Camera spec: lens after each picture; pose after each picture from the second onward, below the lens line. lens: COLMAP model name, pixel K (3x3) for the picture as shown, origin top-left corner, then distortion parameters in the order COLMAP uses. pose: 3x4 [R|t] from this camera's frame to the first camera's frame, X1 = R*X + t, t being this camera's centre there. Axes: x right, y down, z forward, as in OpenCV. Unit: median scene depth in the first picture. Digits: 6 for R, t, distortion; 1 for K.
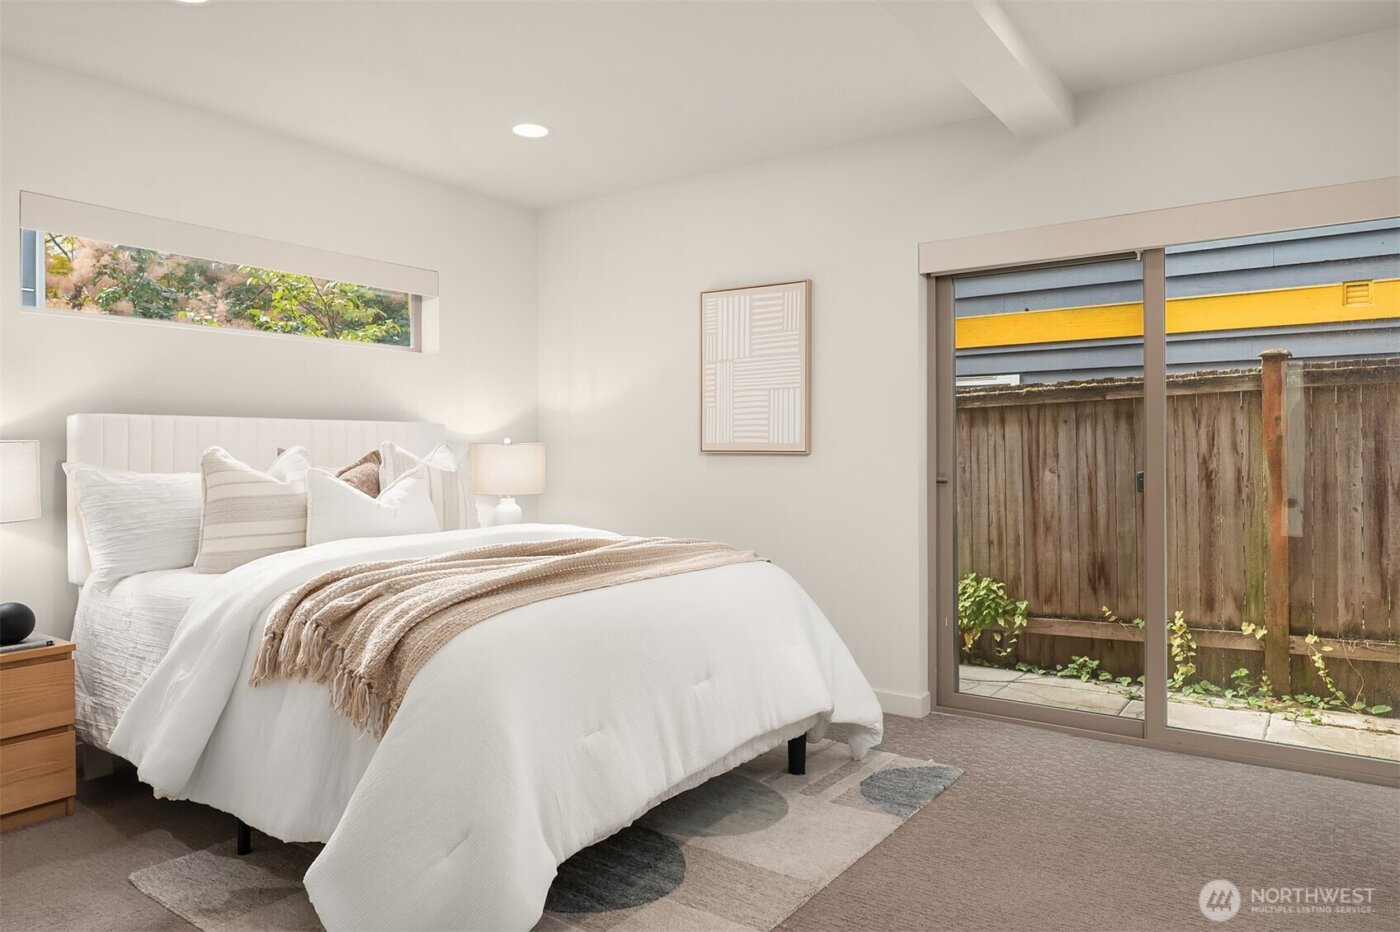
lens RADIAL K [[927.7, 0, 700.5], [0, 927.7, 461.5], [0, 0, 1]] dist [0.002104, 0.001657]
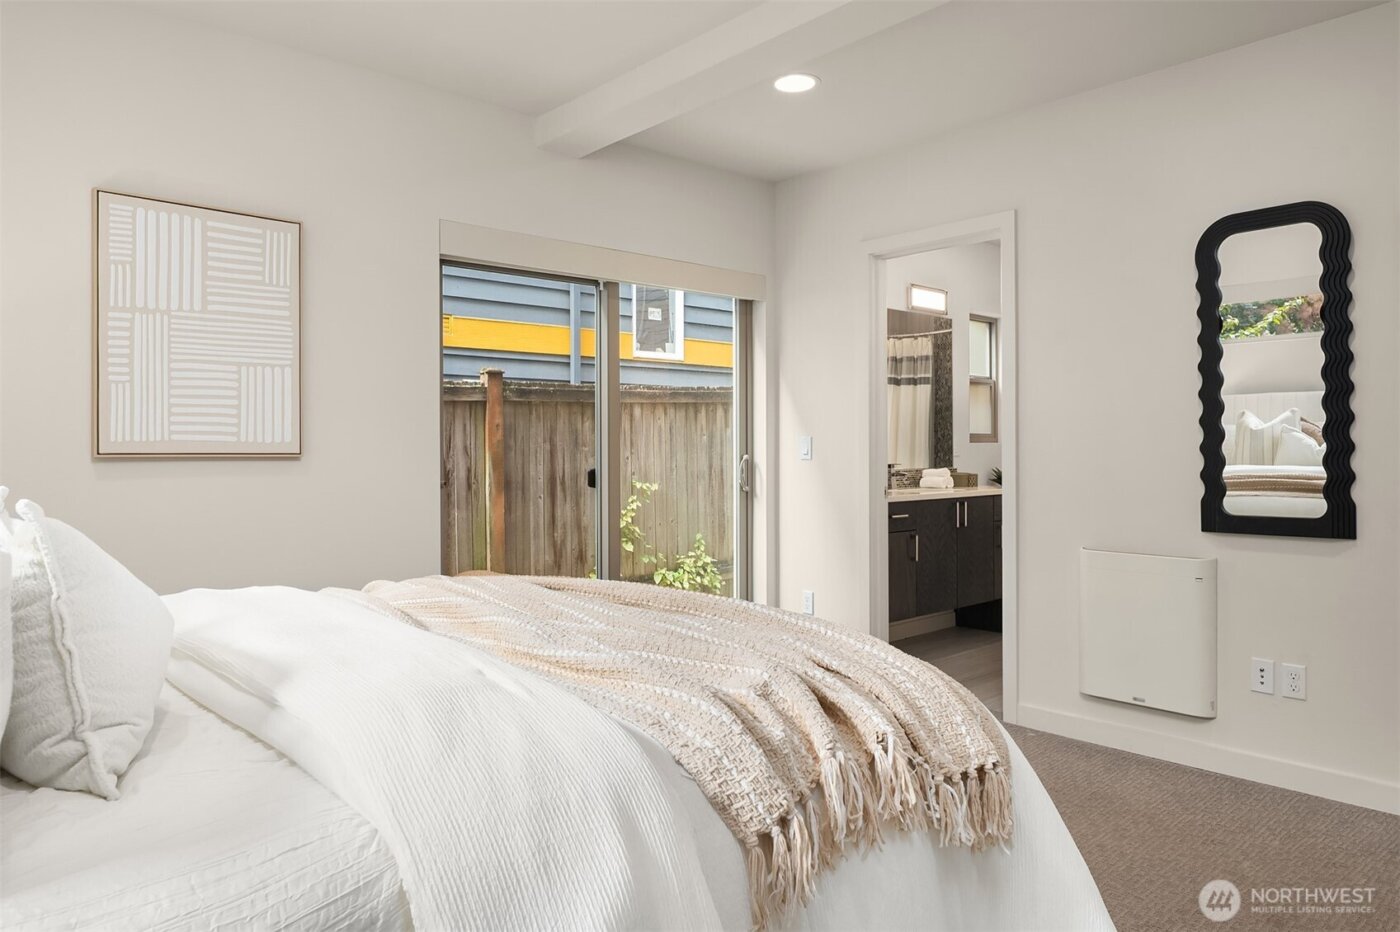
lens RADIAL K [[927.7, 0, 699.4], [0, 927.7, 455.8], [0, 0, 1]] dist [0.002104, 0.001657]
pose [[0.209659, -0.004960, 0.977762, -0.518197], [0.016051, 0.999870, 0.001630, -0.005033], [-0.977643, 0.015352, 0.209711, 0.510087]]
